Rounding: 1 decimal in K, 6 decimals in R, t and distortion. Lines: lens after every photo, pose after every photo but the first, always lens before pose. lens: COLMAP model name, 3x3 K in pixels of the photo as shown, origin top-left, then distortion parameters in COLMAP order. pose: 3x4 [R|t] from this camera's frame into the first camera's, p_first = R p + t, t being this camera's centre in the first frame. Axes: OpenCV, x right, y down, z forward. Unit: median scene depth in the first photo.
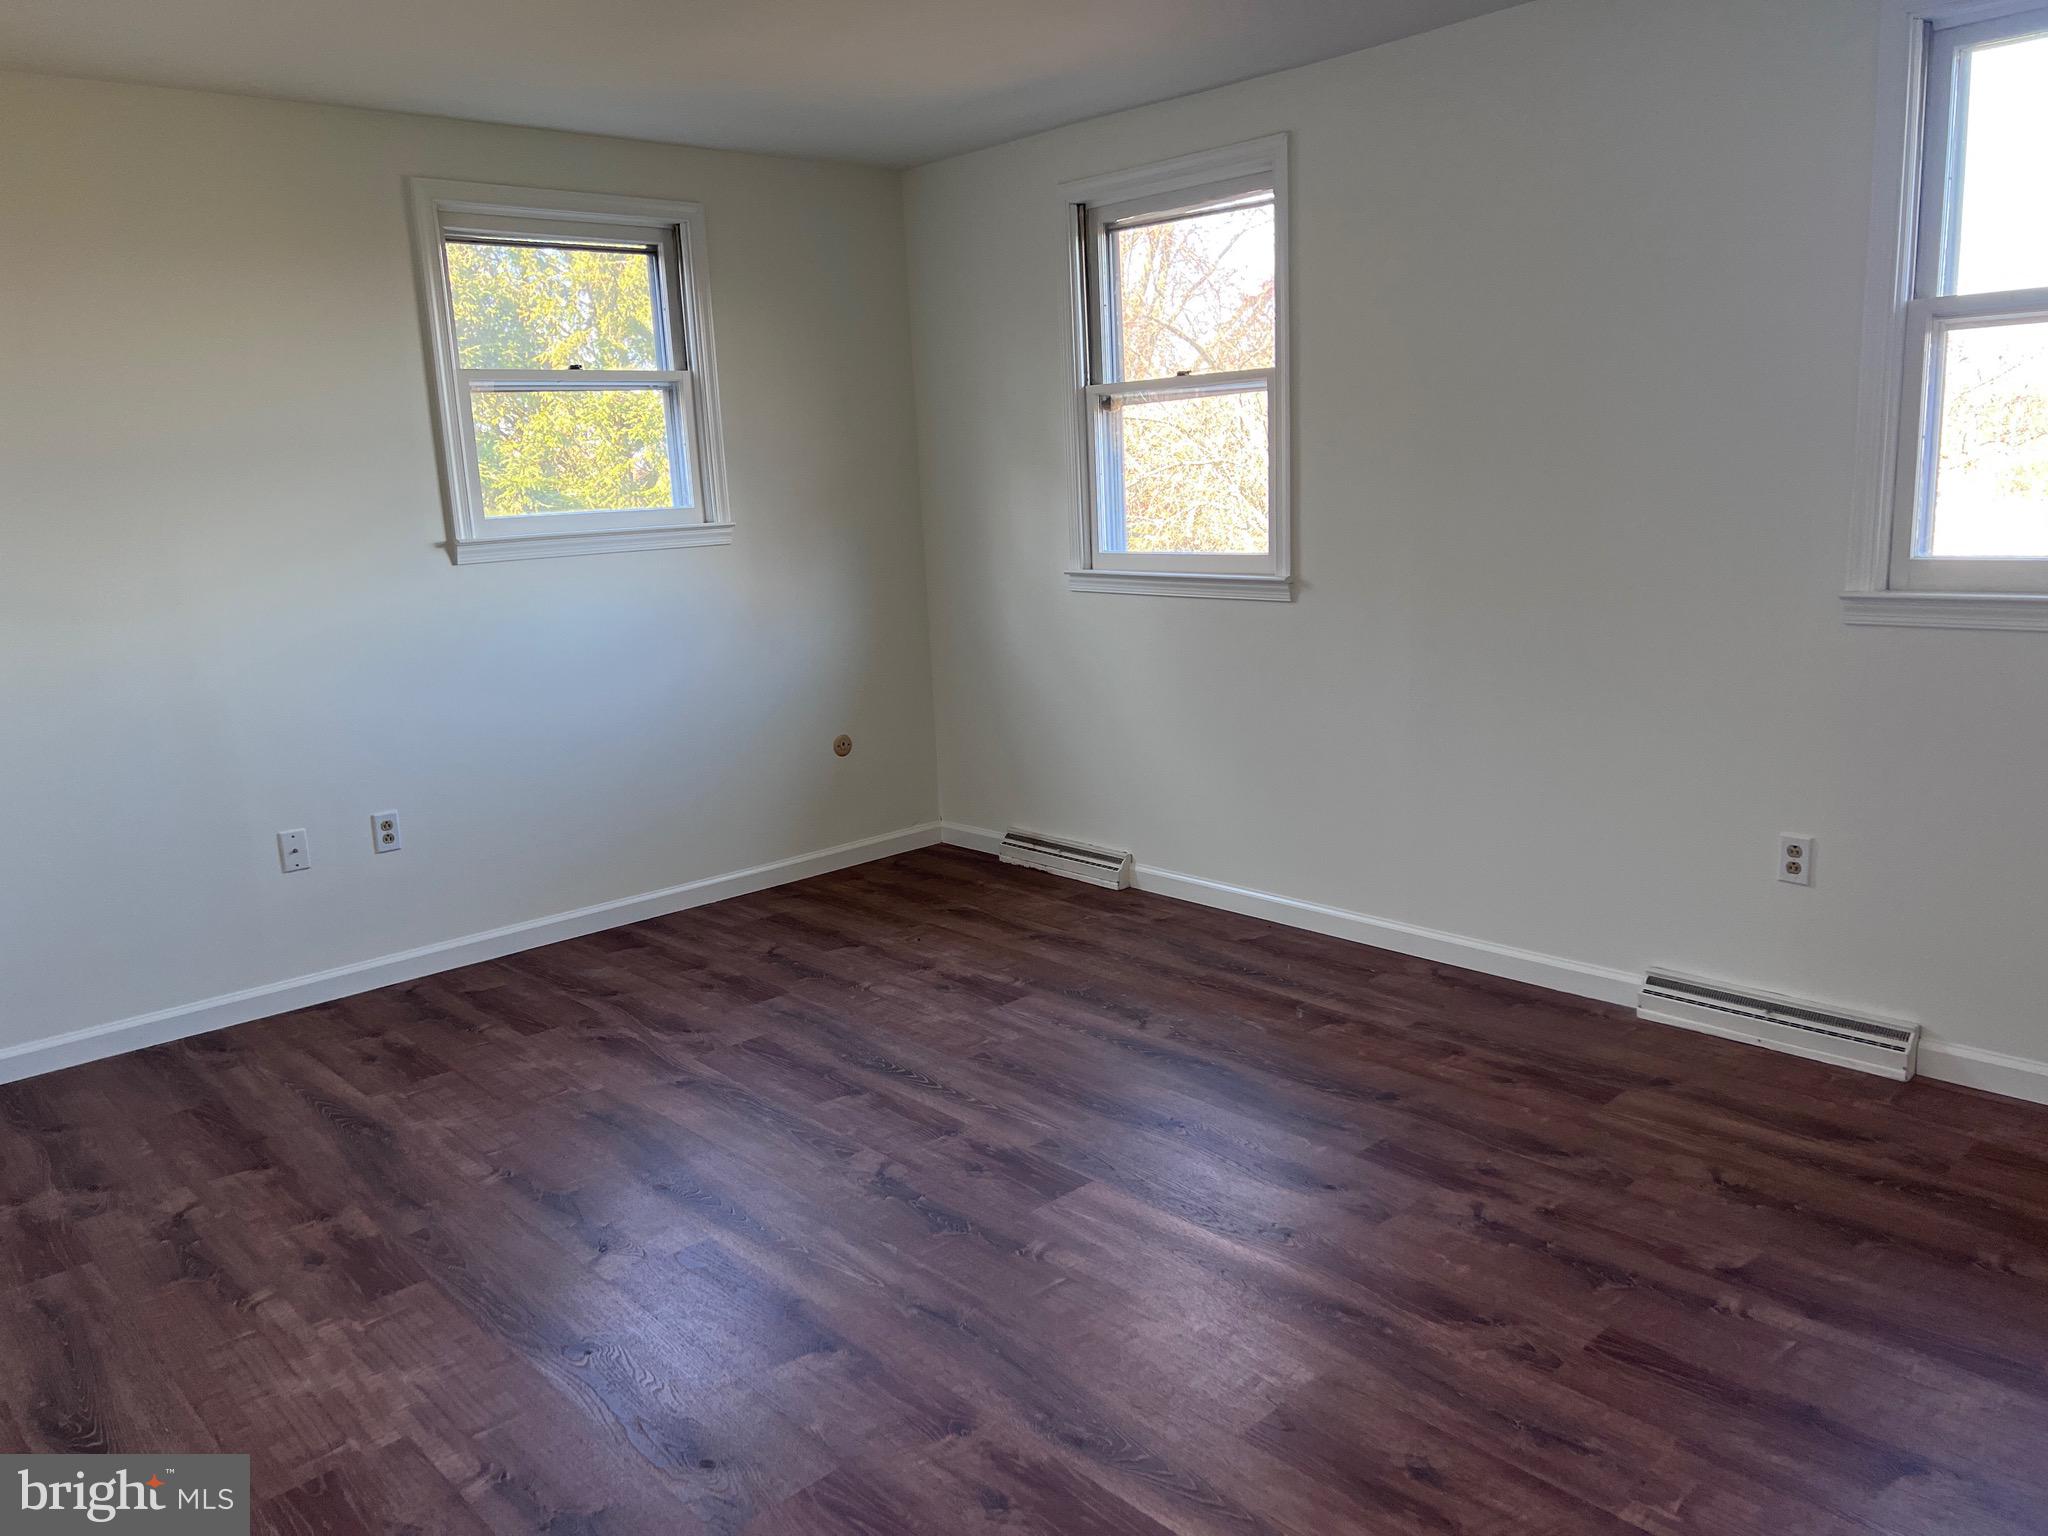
lens RADIAL K [[1534.2, 0, 1029.8], [0, 1534.2, 772.6], [0, 0, 1]] dist [0.061325, -0.071453]
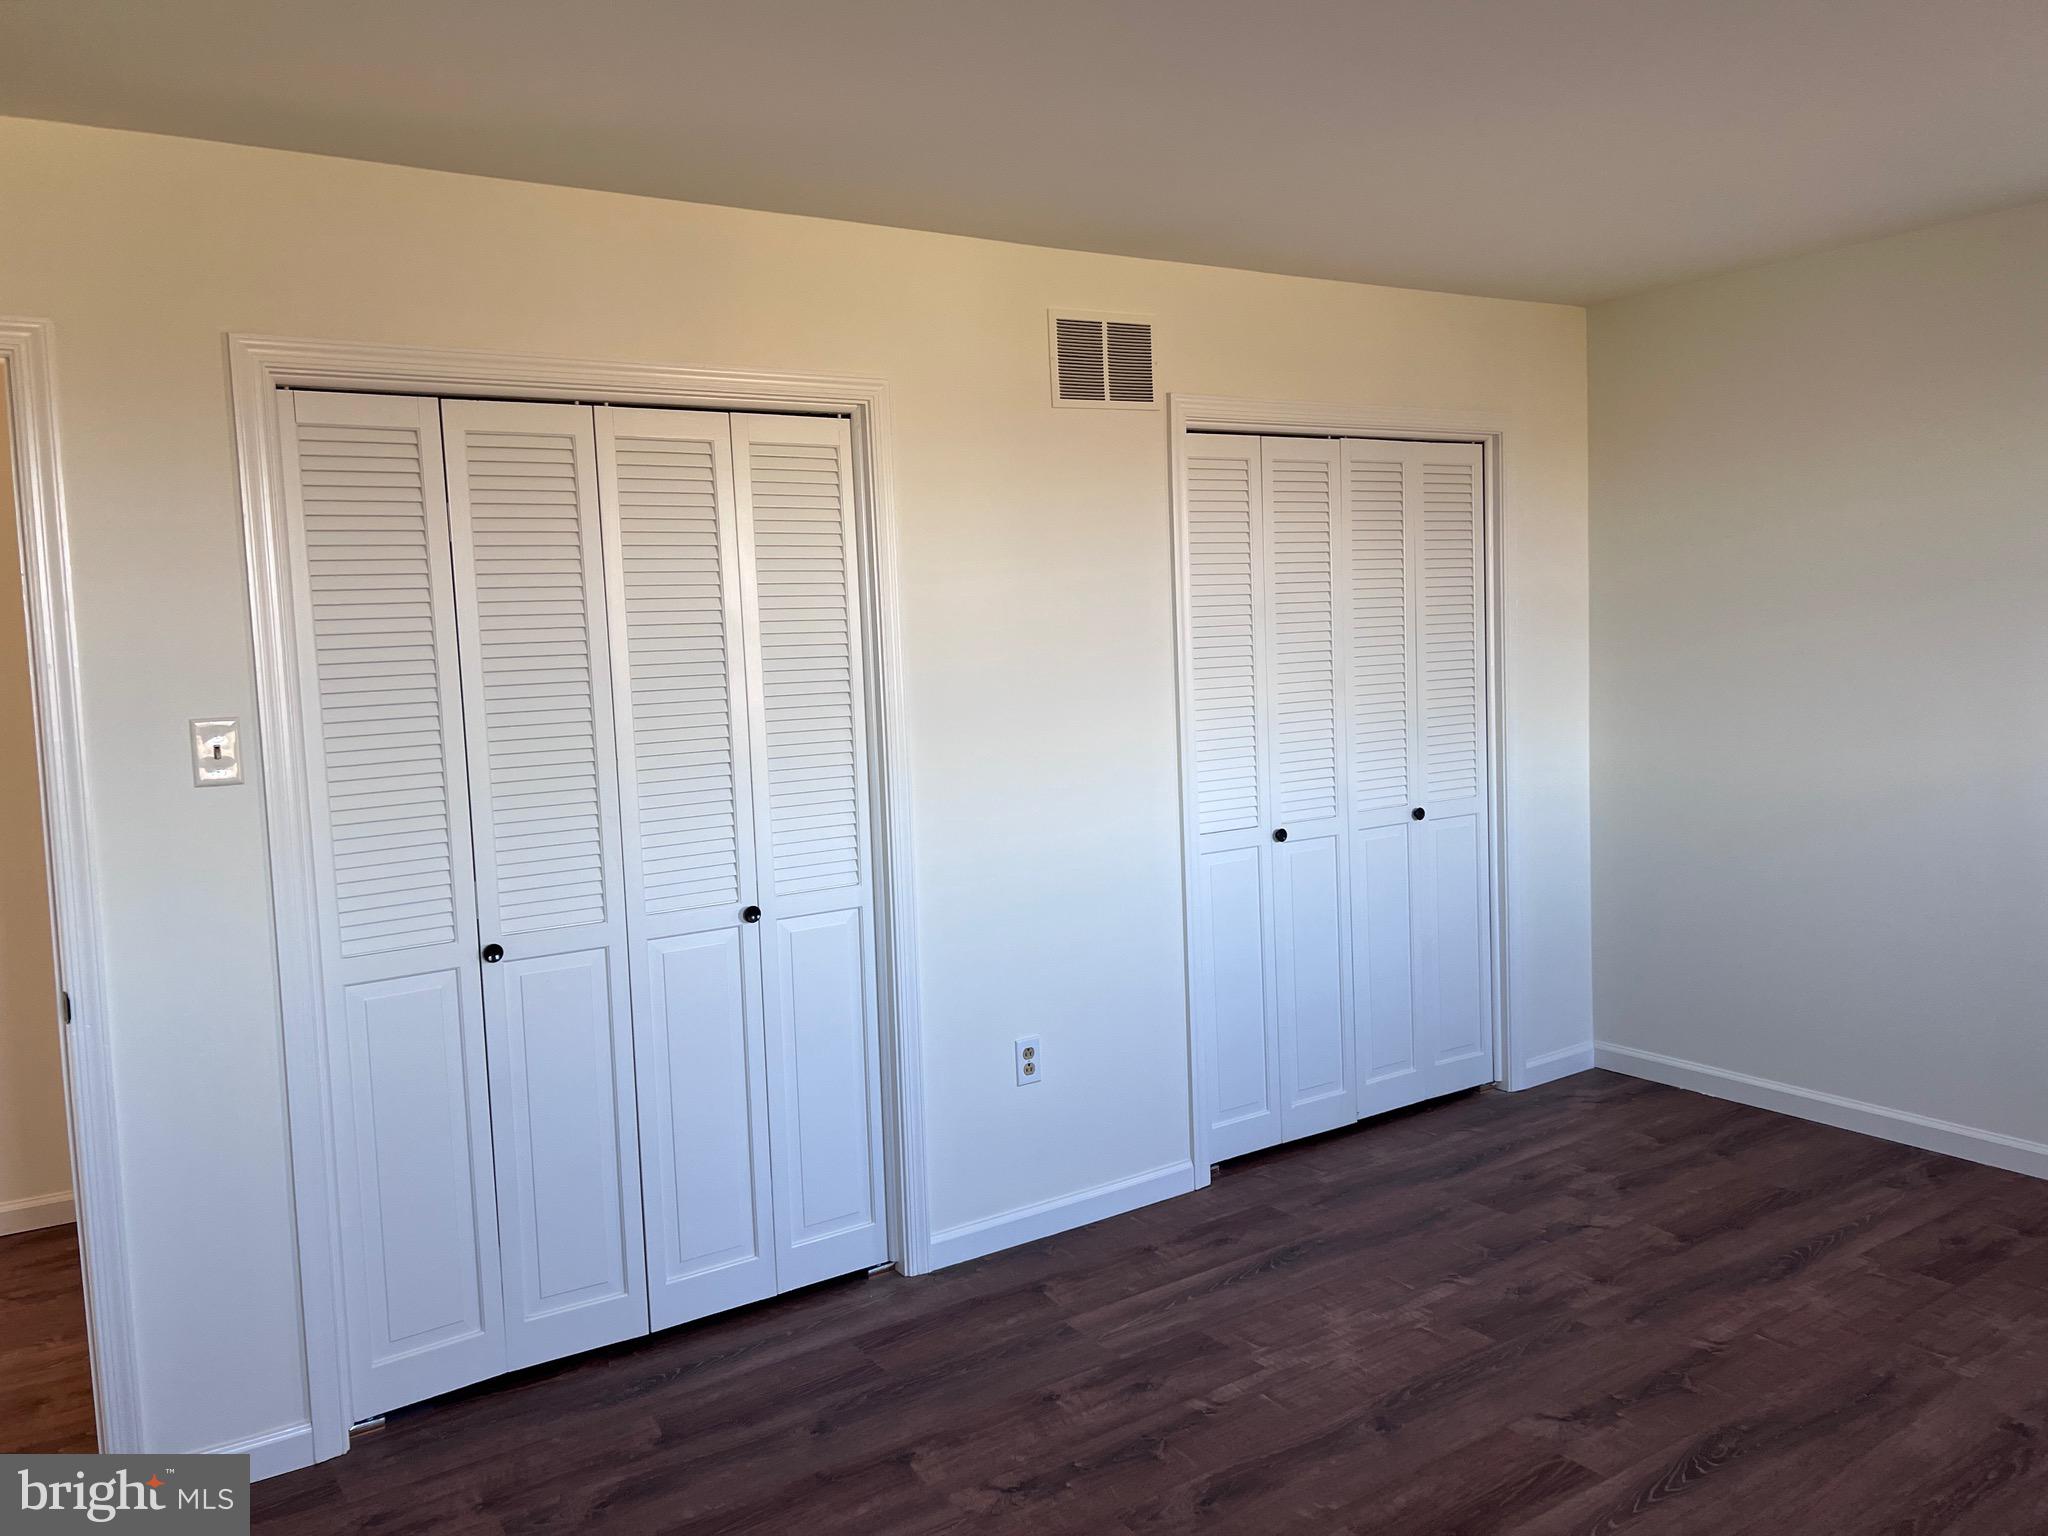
lens RADIAL K [[1534.2, 0, 1023.4], [0, 1534.2, 765.5], [0, 0, 1]] dist [0.061325, -0.071453]
pose [[-0.160818, 0.132982, -0.977984, 0.597081], [-0.154925, 0.975197, 0.158078, -0.167961], [0.974749, 0.176936, -0.136228, 0.651948]]
